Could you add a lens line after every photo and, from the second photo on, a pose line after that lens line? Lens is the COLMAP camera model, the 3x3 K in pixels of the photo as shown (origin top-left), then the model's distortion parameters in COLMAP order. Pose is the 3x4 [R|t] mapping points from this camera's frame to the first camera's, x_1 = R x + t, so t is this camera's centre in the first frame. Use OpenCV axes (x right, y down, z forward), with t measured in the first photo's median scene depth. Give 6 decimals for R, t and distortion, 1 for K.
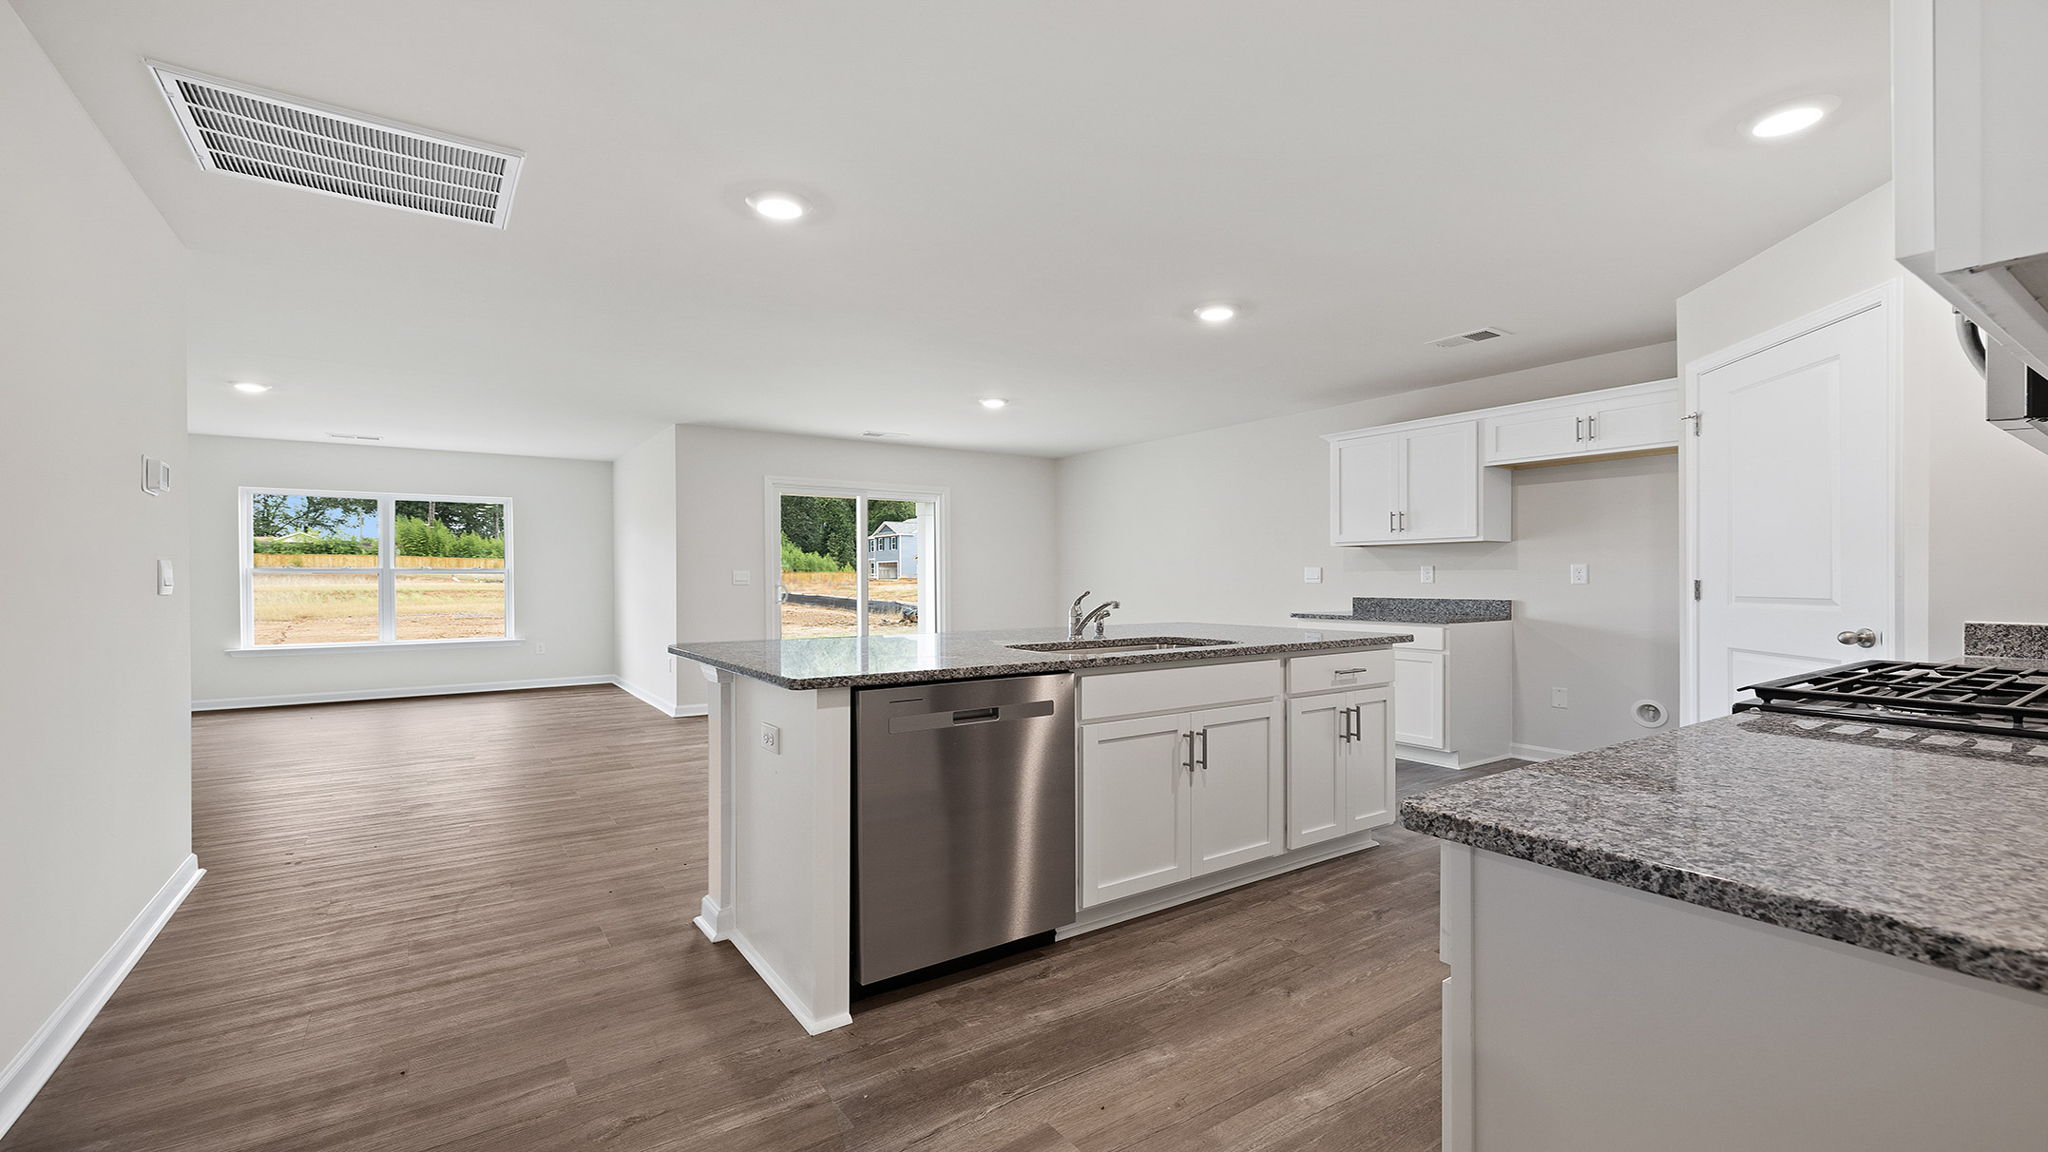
lens RADIAL K [[862.0, 0, 1014.6], [0, 862.0, 565.5], [0, 0, 1]] dist [0.002995, 0.000482]
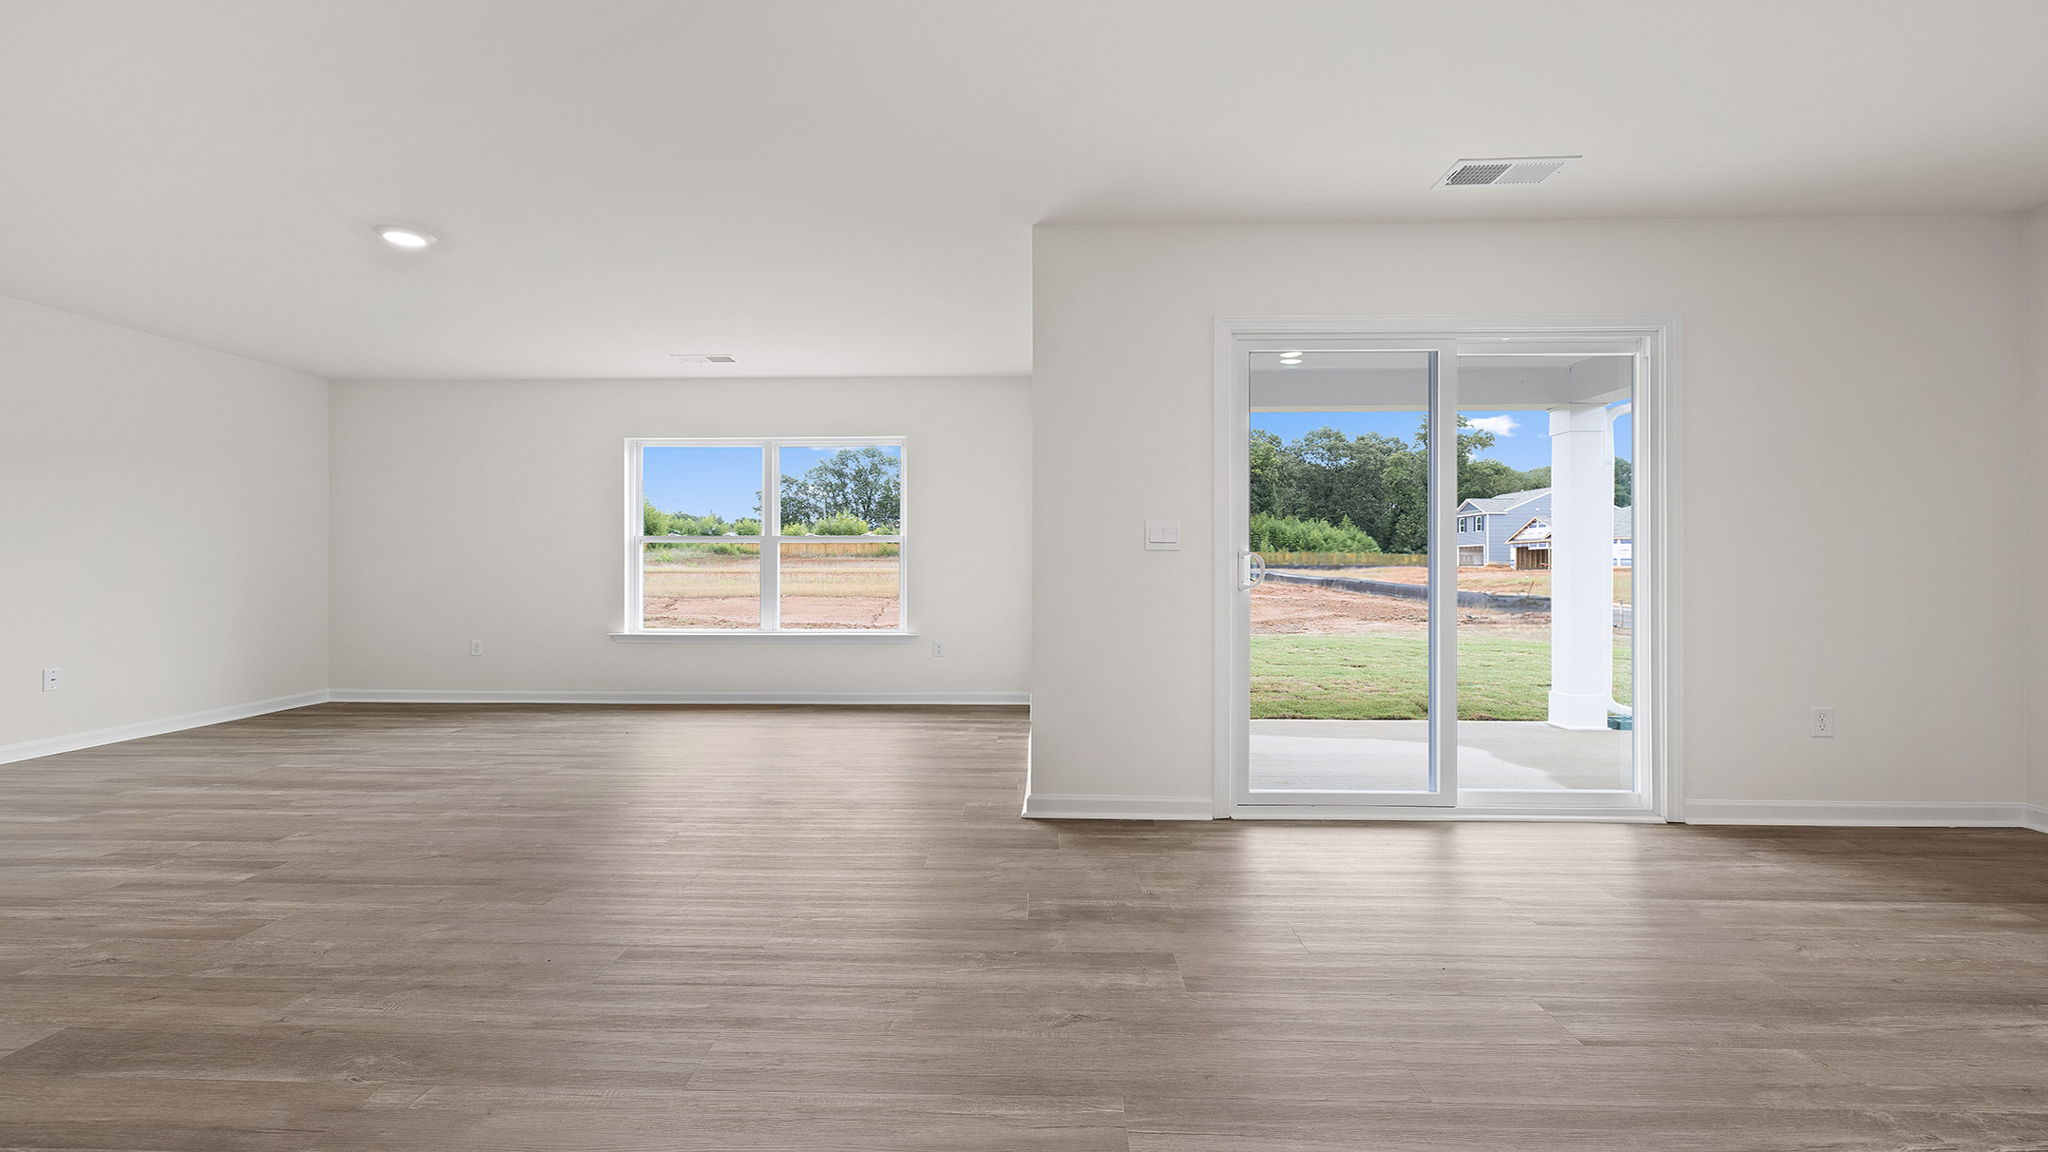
lens RADIAL K [[862.0, 0, 1014.6], [0, 862.0, 565.5], [0, 0, 1]] dist [0.002995, 0.000482]
pose [[0.807008, 0.000304, -0.590540, -0.053373], [0.008381, 0.999893, 0.011968, 0.013216], [0.590481, -0.014608, 0.806919, 0.295470]]
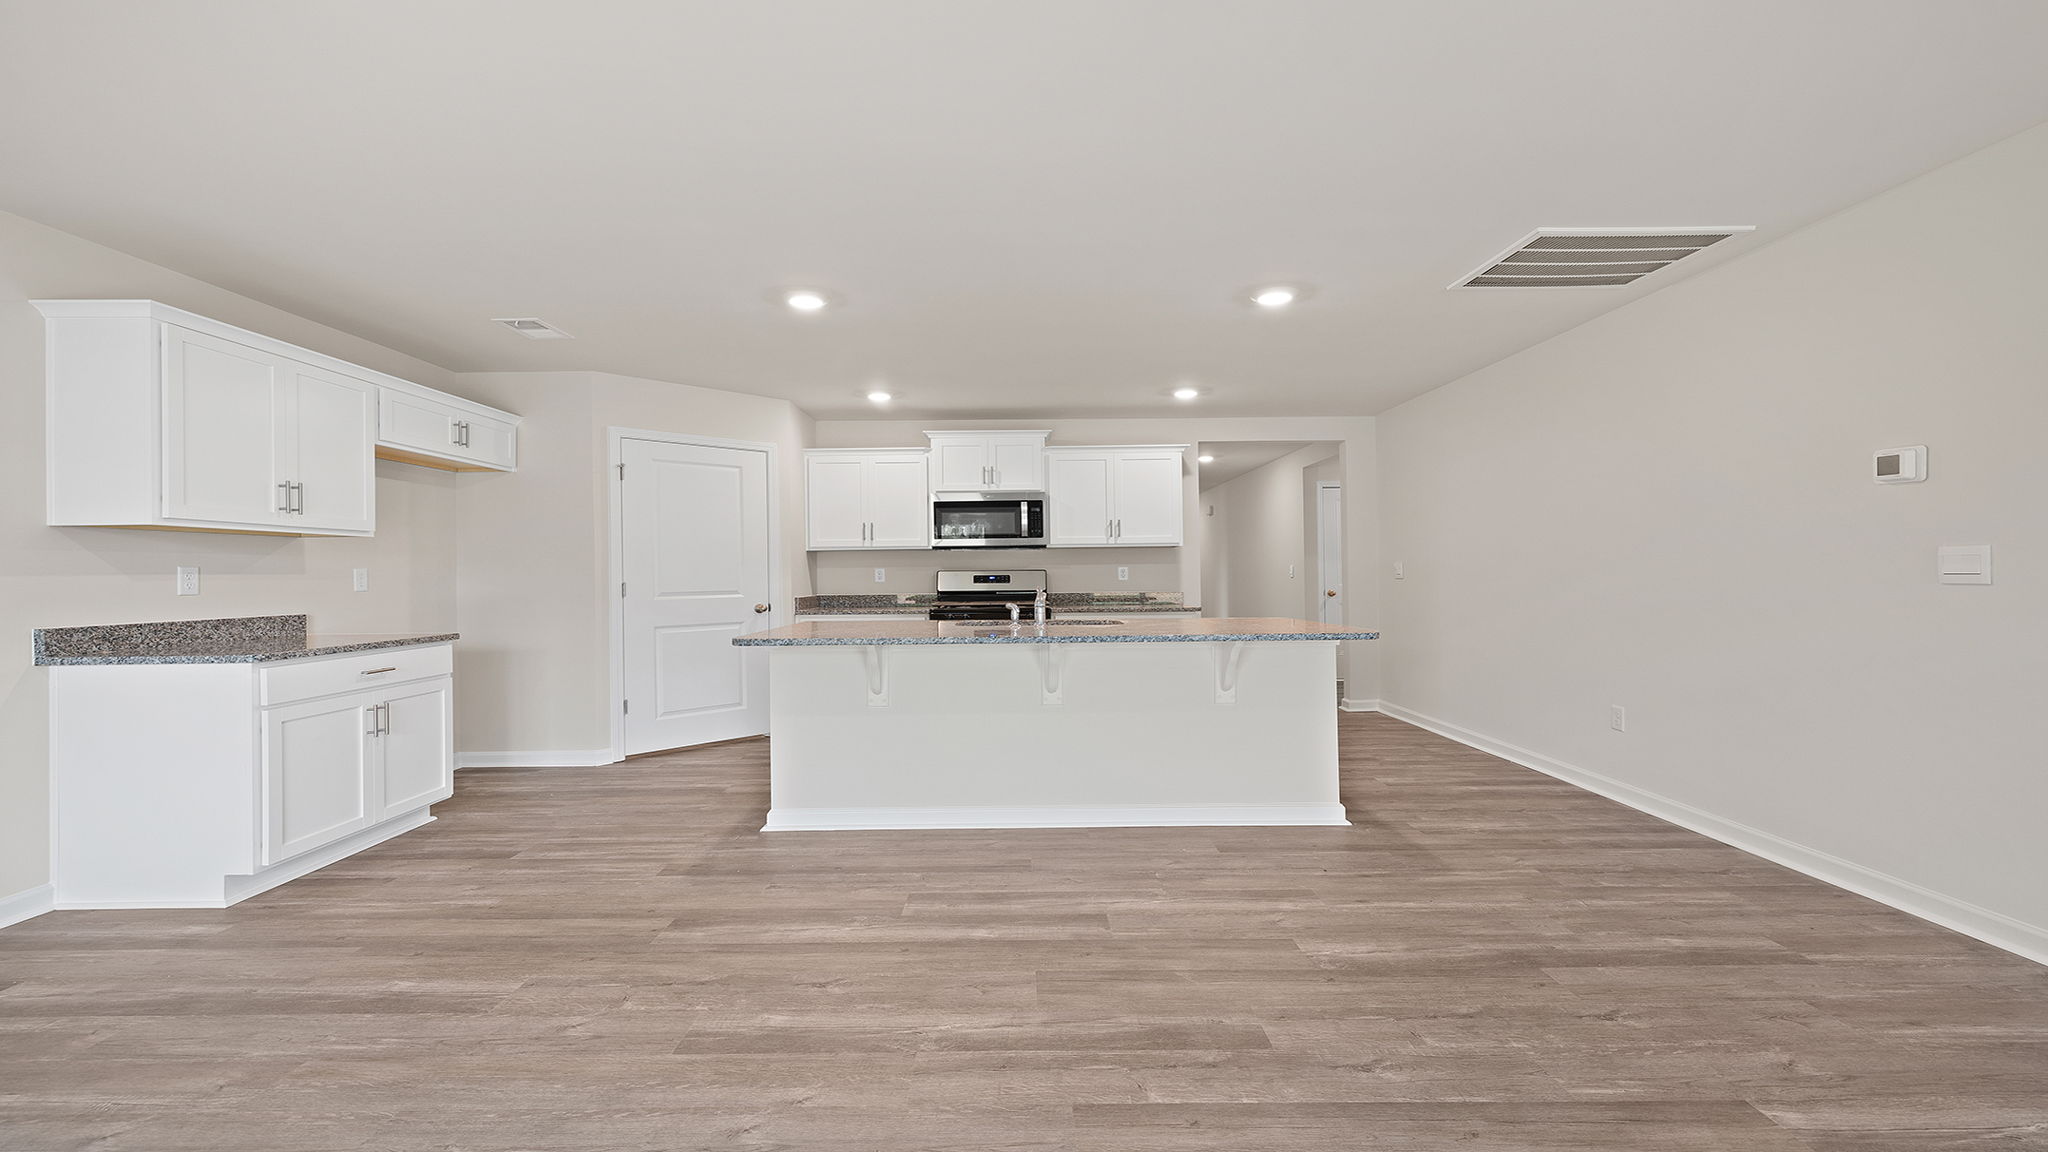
lens RADIAL K [[862.0, 0, 1014.6], [0, 862.0, 565.5], [0, 0, 1]] dist [0.002995, 0.000482]
pose [[-0.825287, 0.020611, 0.564337, -0.395868], [0.008557, 0.999675, -0.023997, 0.021859], [-0.564649, -0.014976, -0.825196, 1.345250]]
